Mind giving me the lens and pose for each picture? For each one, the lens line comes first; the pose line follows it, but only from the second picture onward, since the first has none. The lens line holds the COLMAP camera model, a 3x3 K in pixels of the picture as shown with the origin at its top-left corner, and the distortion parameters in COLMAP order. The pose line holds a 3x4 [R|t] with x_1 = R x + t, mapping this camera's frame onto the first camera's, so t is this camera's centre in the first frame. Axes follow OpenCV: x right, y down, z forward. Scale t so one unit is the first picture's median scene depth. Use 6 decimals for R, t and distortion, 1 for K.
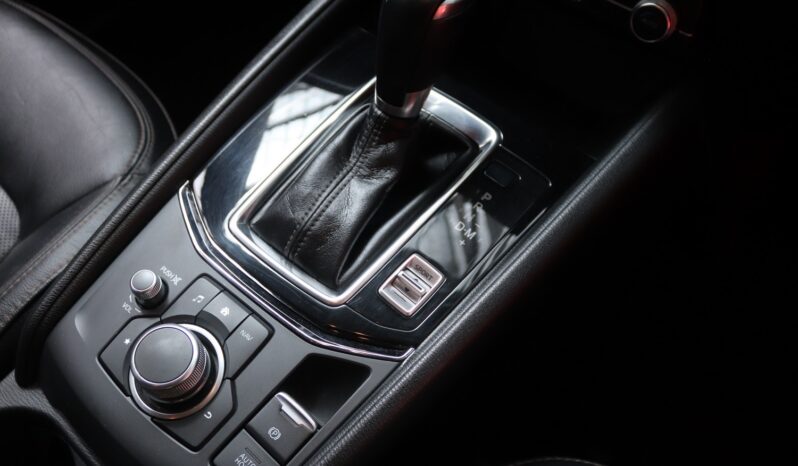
lens RADIAL K [[604.1, 0, 399.0], [0, 604.1, 233.0], [0, 0, 1]] dist [-0.009250, -0.002749]
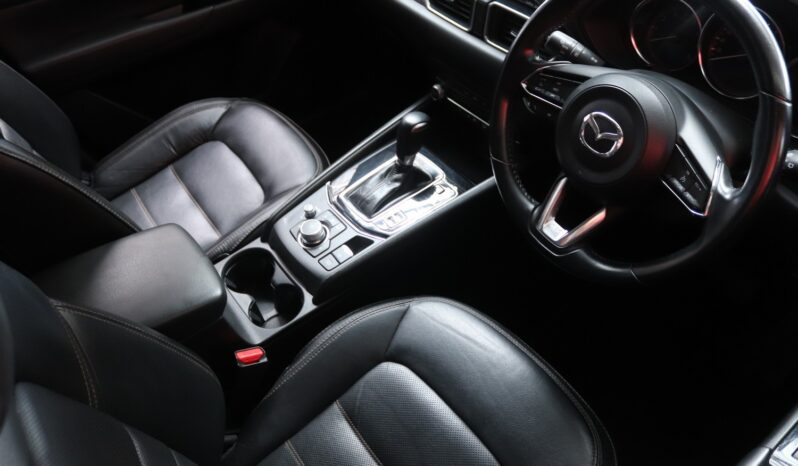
lens RADIAL K [[604.1, 0, 399.0], [0, 604.1, 233.0], [0, 0, 1]] dist [-0.009250, -0.002749]
pose [[0.960164, 0.124748, -0.250046, 0.739895], [-0.165358, 0.974982, -0.148551, 0.552059], [0.225258, 0.183980, 0.956771, -1.671676]]
